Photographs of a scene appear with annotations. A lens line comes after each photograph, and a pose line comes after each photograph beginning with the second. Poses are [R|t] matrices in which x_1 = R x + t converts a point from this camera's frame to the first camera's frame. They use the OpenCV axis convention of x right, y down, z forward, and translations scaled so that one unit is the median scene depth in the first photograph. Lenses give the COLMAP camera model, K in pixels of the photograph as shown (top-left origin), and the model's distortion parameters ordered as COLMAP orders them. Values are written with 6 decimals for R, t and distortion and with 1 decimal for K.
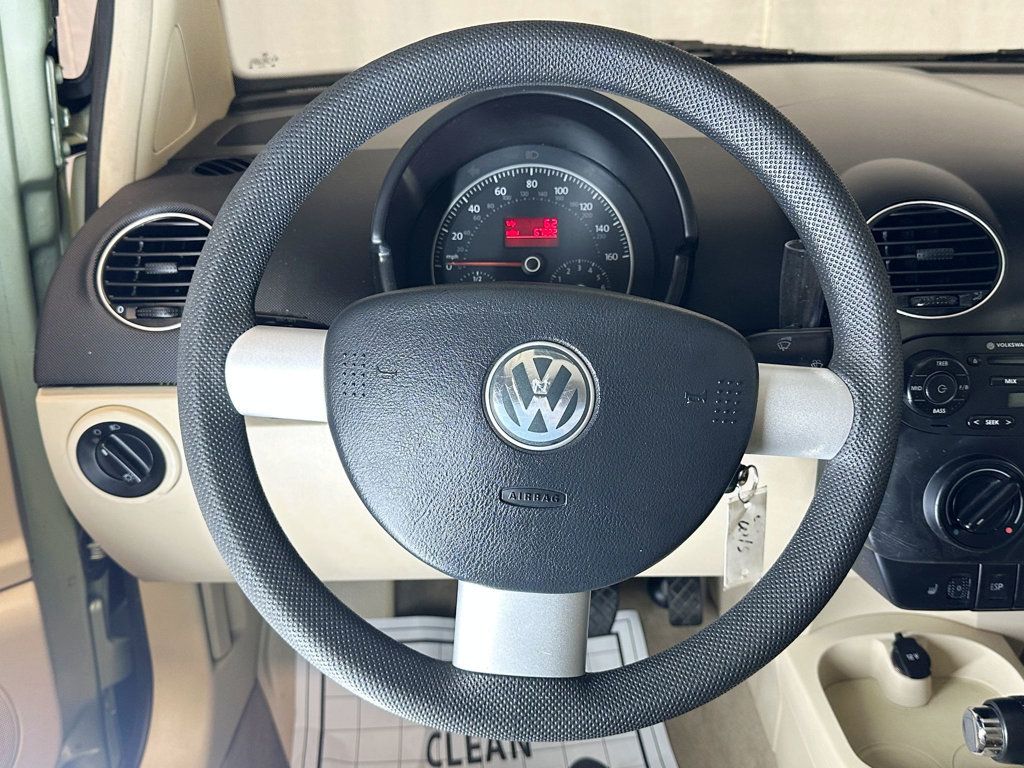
lens RADIAL K [[952.9, 0, 533.2], [0, 952.9, 403.5], [0, 0, 1]] dist [0.063960, 0.000000]
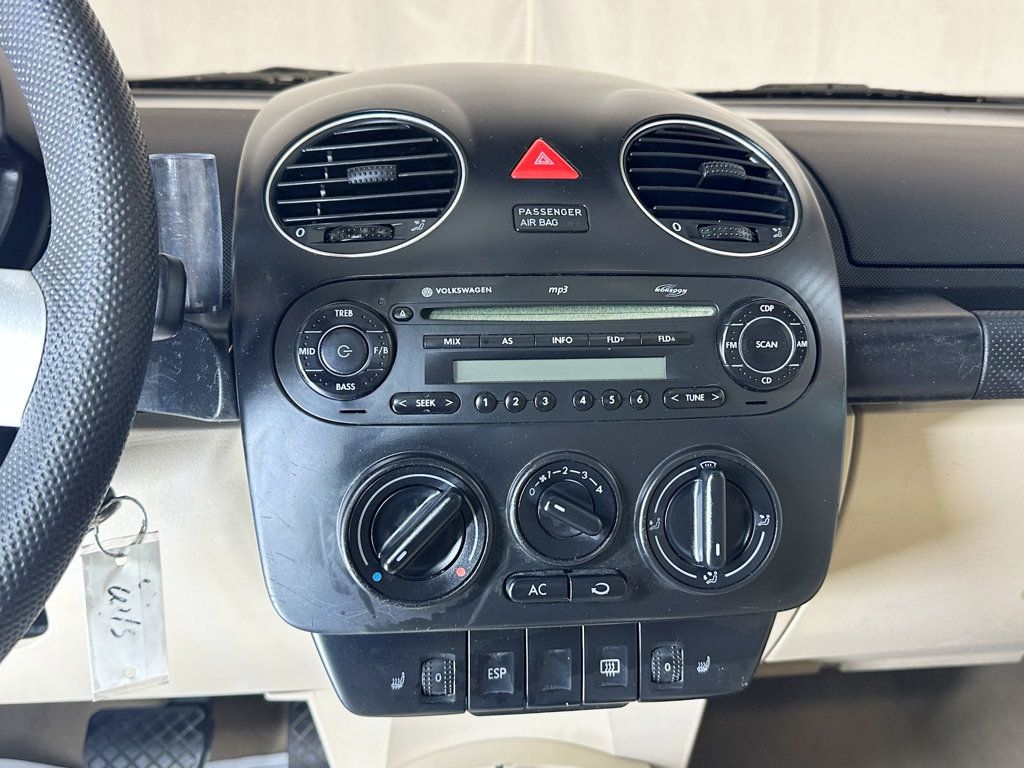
lens RADIAL K [[952.9, 0, 507.5], [0, 952.9, 395.6], [0, 0, 1]] dist [0.063960, 0.000000]
pose [[0.994569, -0.003258, 0.104030, 0.379450], [0.020437, 0.986165, -0.164503, 0.099797], [-0.102055, 0.165736, 0.980875, 0.295325]]
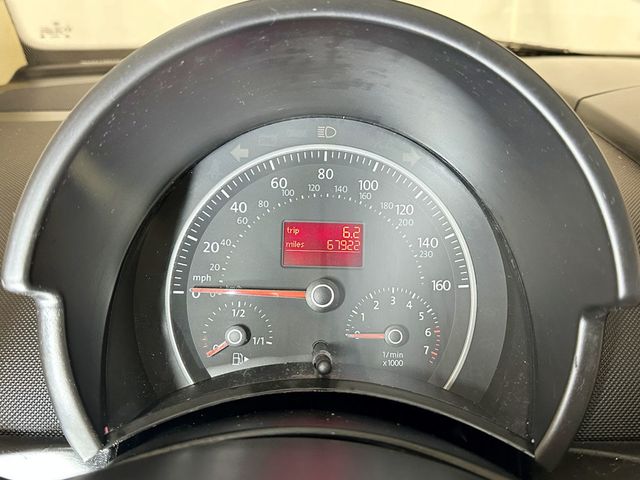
lens RADIAL K [[595.6, 0, 326.0], [0, 595.6, 236.8], [0, 0, 1]] dist [0.063960, 0.000000]
pose [[0.999419, 0.033886, 0.003735, -0.001190], [-0.033441, 0.995756, -0.085745, -0.149603], [-0.006625, 0.085570, 0.996310, 0.584217]]
